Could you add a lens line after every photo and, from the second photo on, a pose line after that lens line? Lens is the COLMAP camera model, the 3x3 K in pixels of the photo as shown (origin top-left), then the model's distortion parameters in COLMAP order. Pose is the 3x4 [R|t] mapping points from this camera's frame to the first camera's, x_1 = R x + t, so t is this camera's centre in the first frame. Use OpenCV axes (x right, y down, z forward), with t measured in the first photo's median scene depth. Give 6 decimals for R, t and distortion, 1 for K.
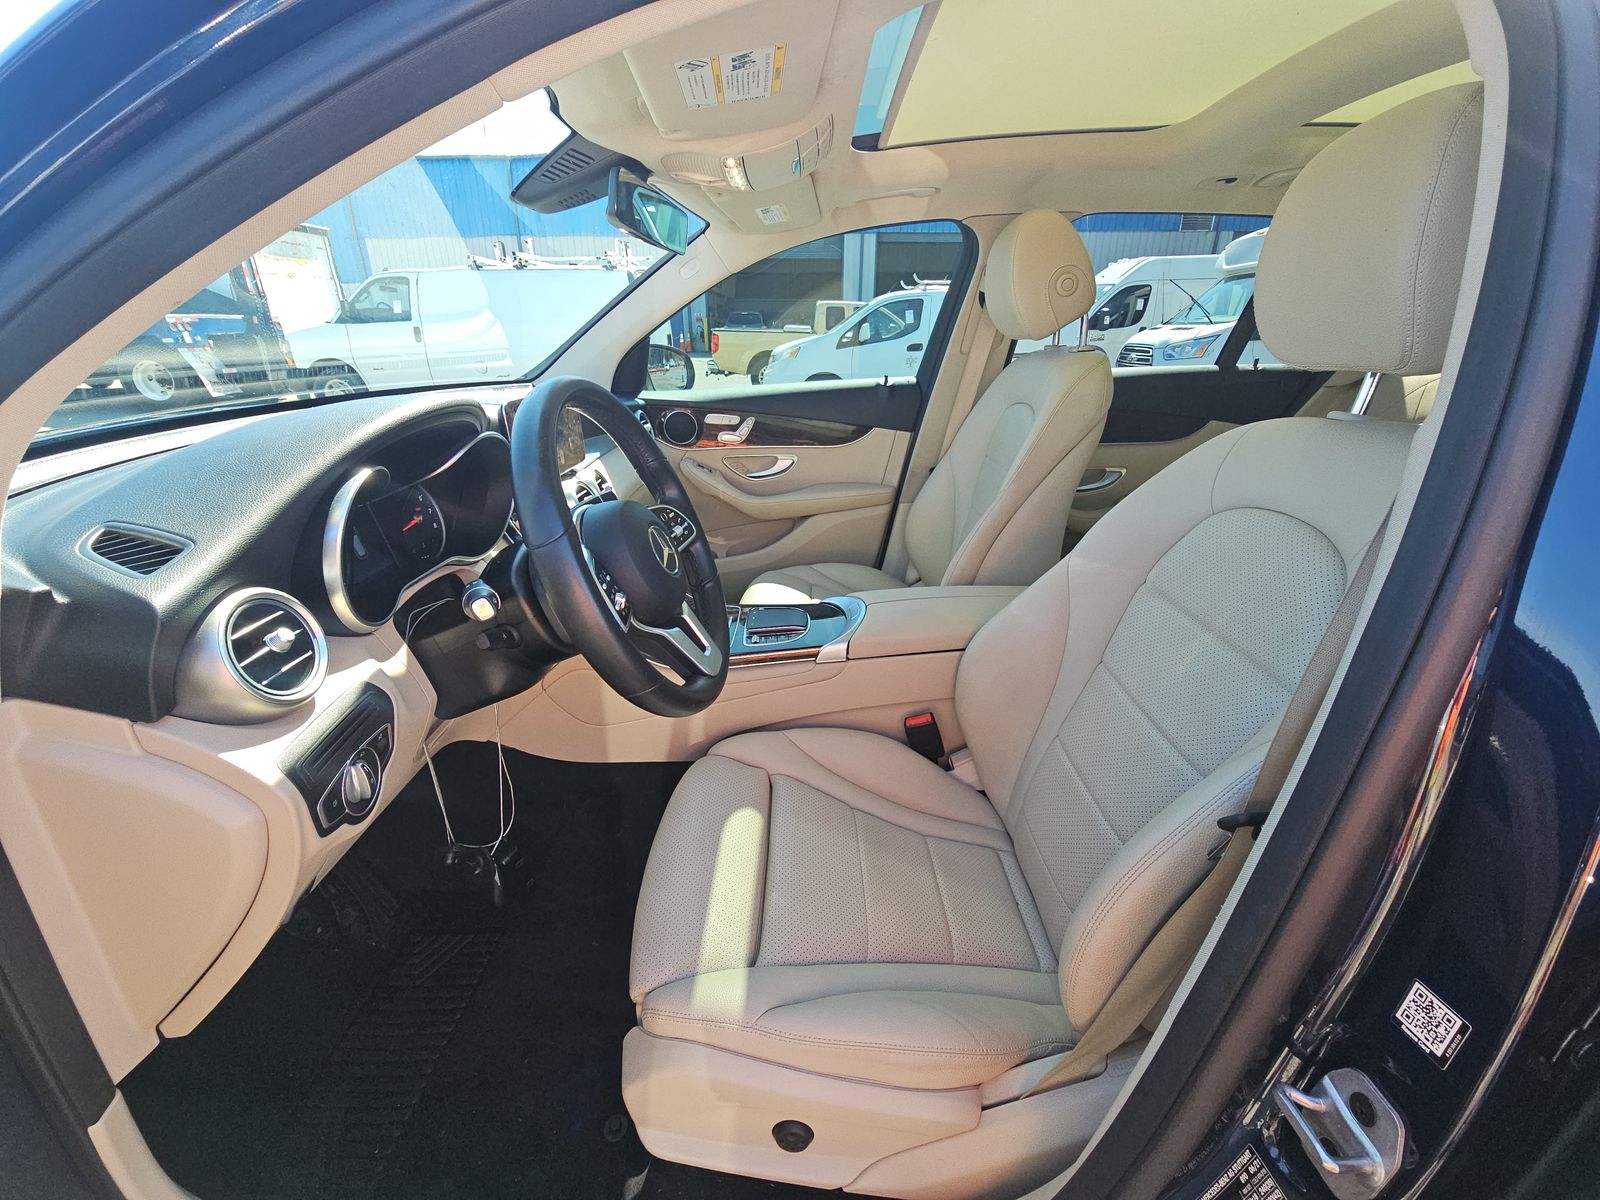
lens RADIAL K [[647.9, 0, 797.9], [0, 647.9, 594.3], [0, 0, 1]] dist [0.000217, -0.000369]
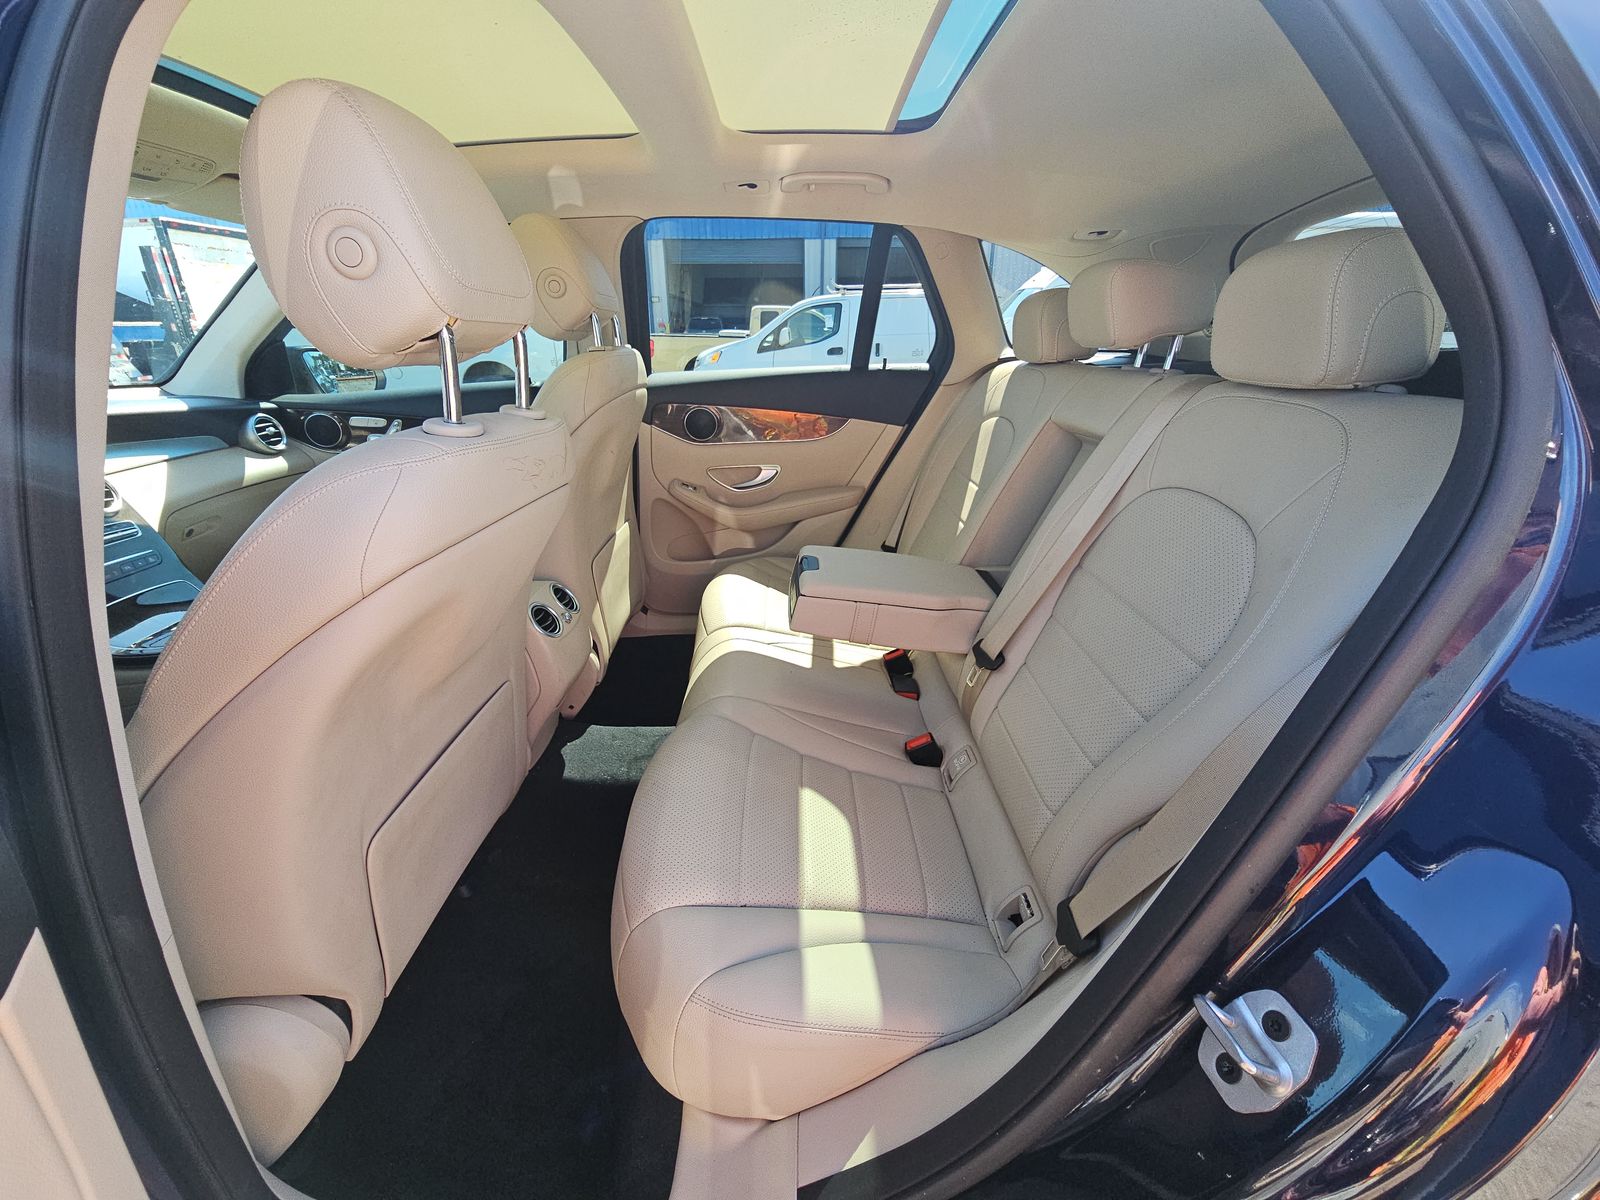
lens RADIAL K [[647.9, 0, 796.7], [0, 647.9, 594.3], [0, 0, 1]] dist [0.000217, -0.000369]
pose [[0.999504, -0.015963, 0.027132, 0.087680], [0.016128, 0.999853, -0.005857, 0.002541], [-0.027034, 0.006292, 0.999615, -0.004146]]
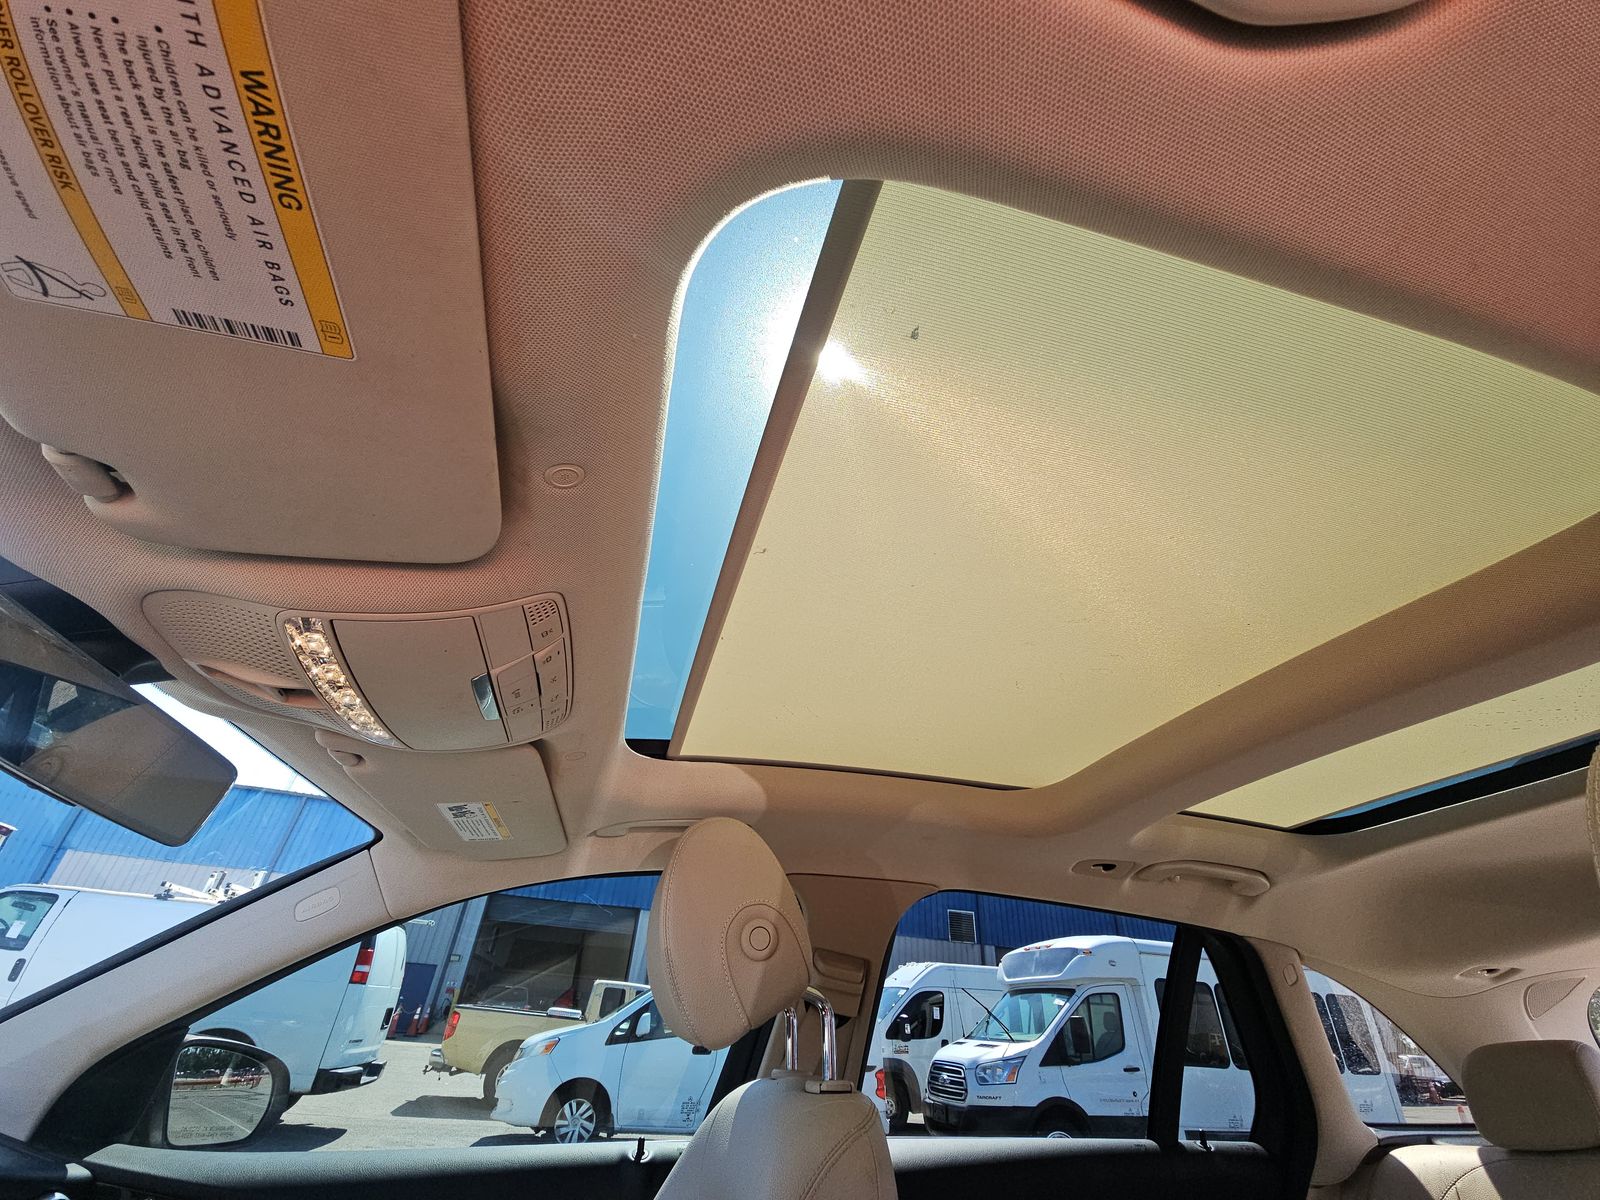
lens RADIAL K [[647.9, 0, 803.5], [0, 647.9, 594.0], [0, 0, 1]] dist [0.000217, -0.000369]
pose [[0.955362, 0.210962, 0.206827, 0.009801], [0.051506, 0.570419, -0.819737, -0.025051], [-0.290912, 0.793799, 0.534091, 0.052752]]
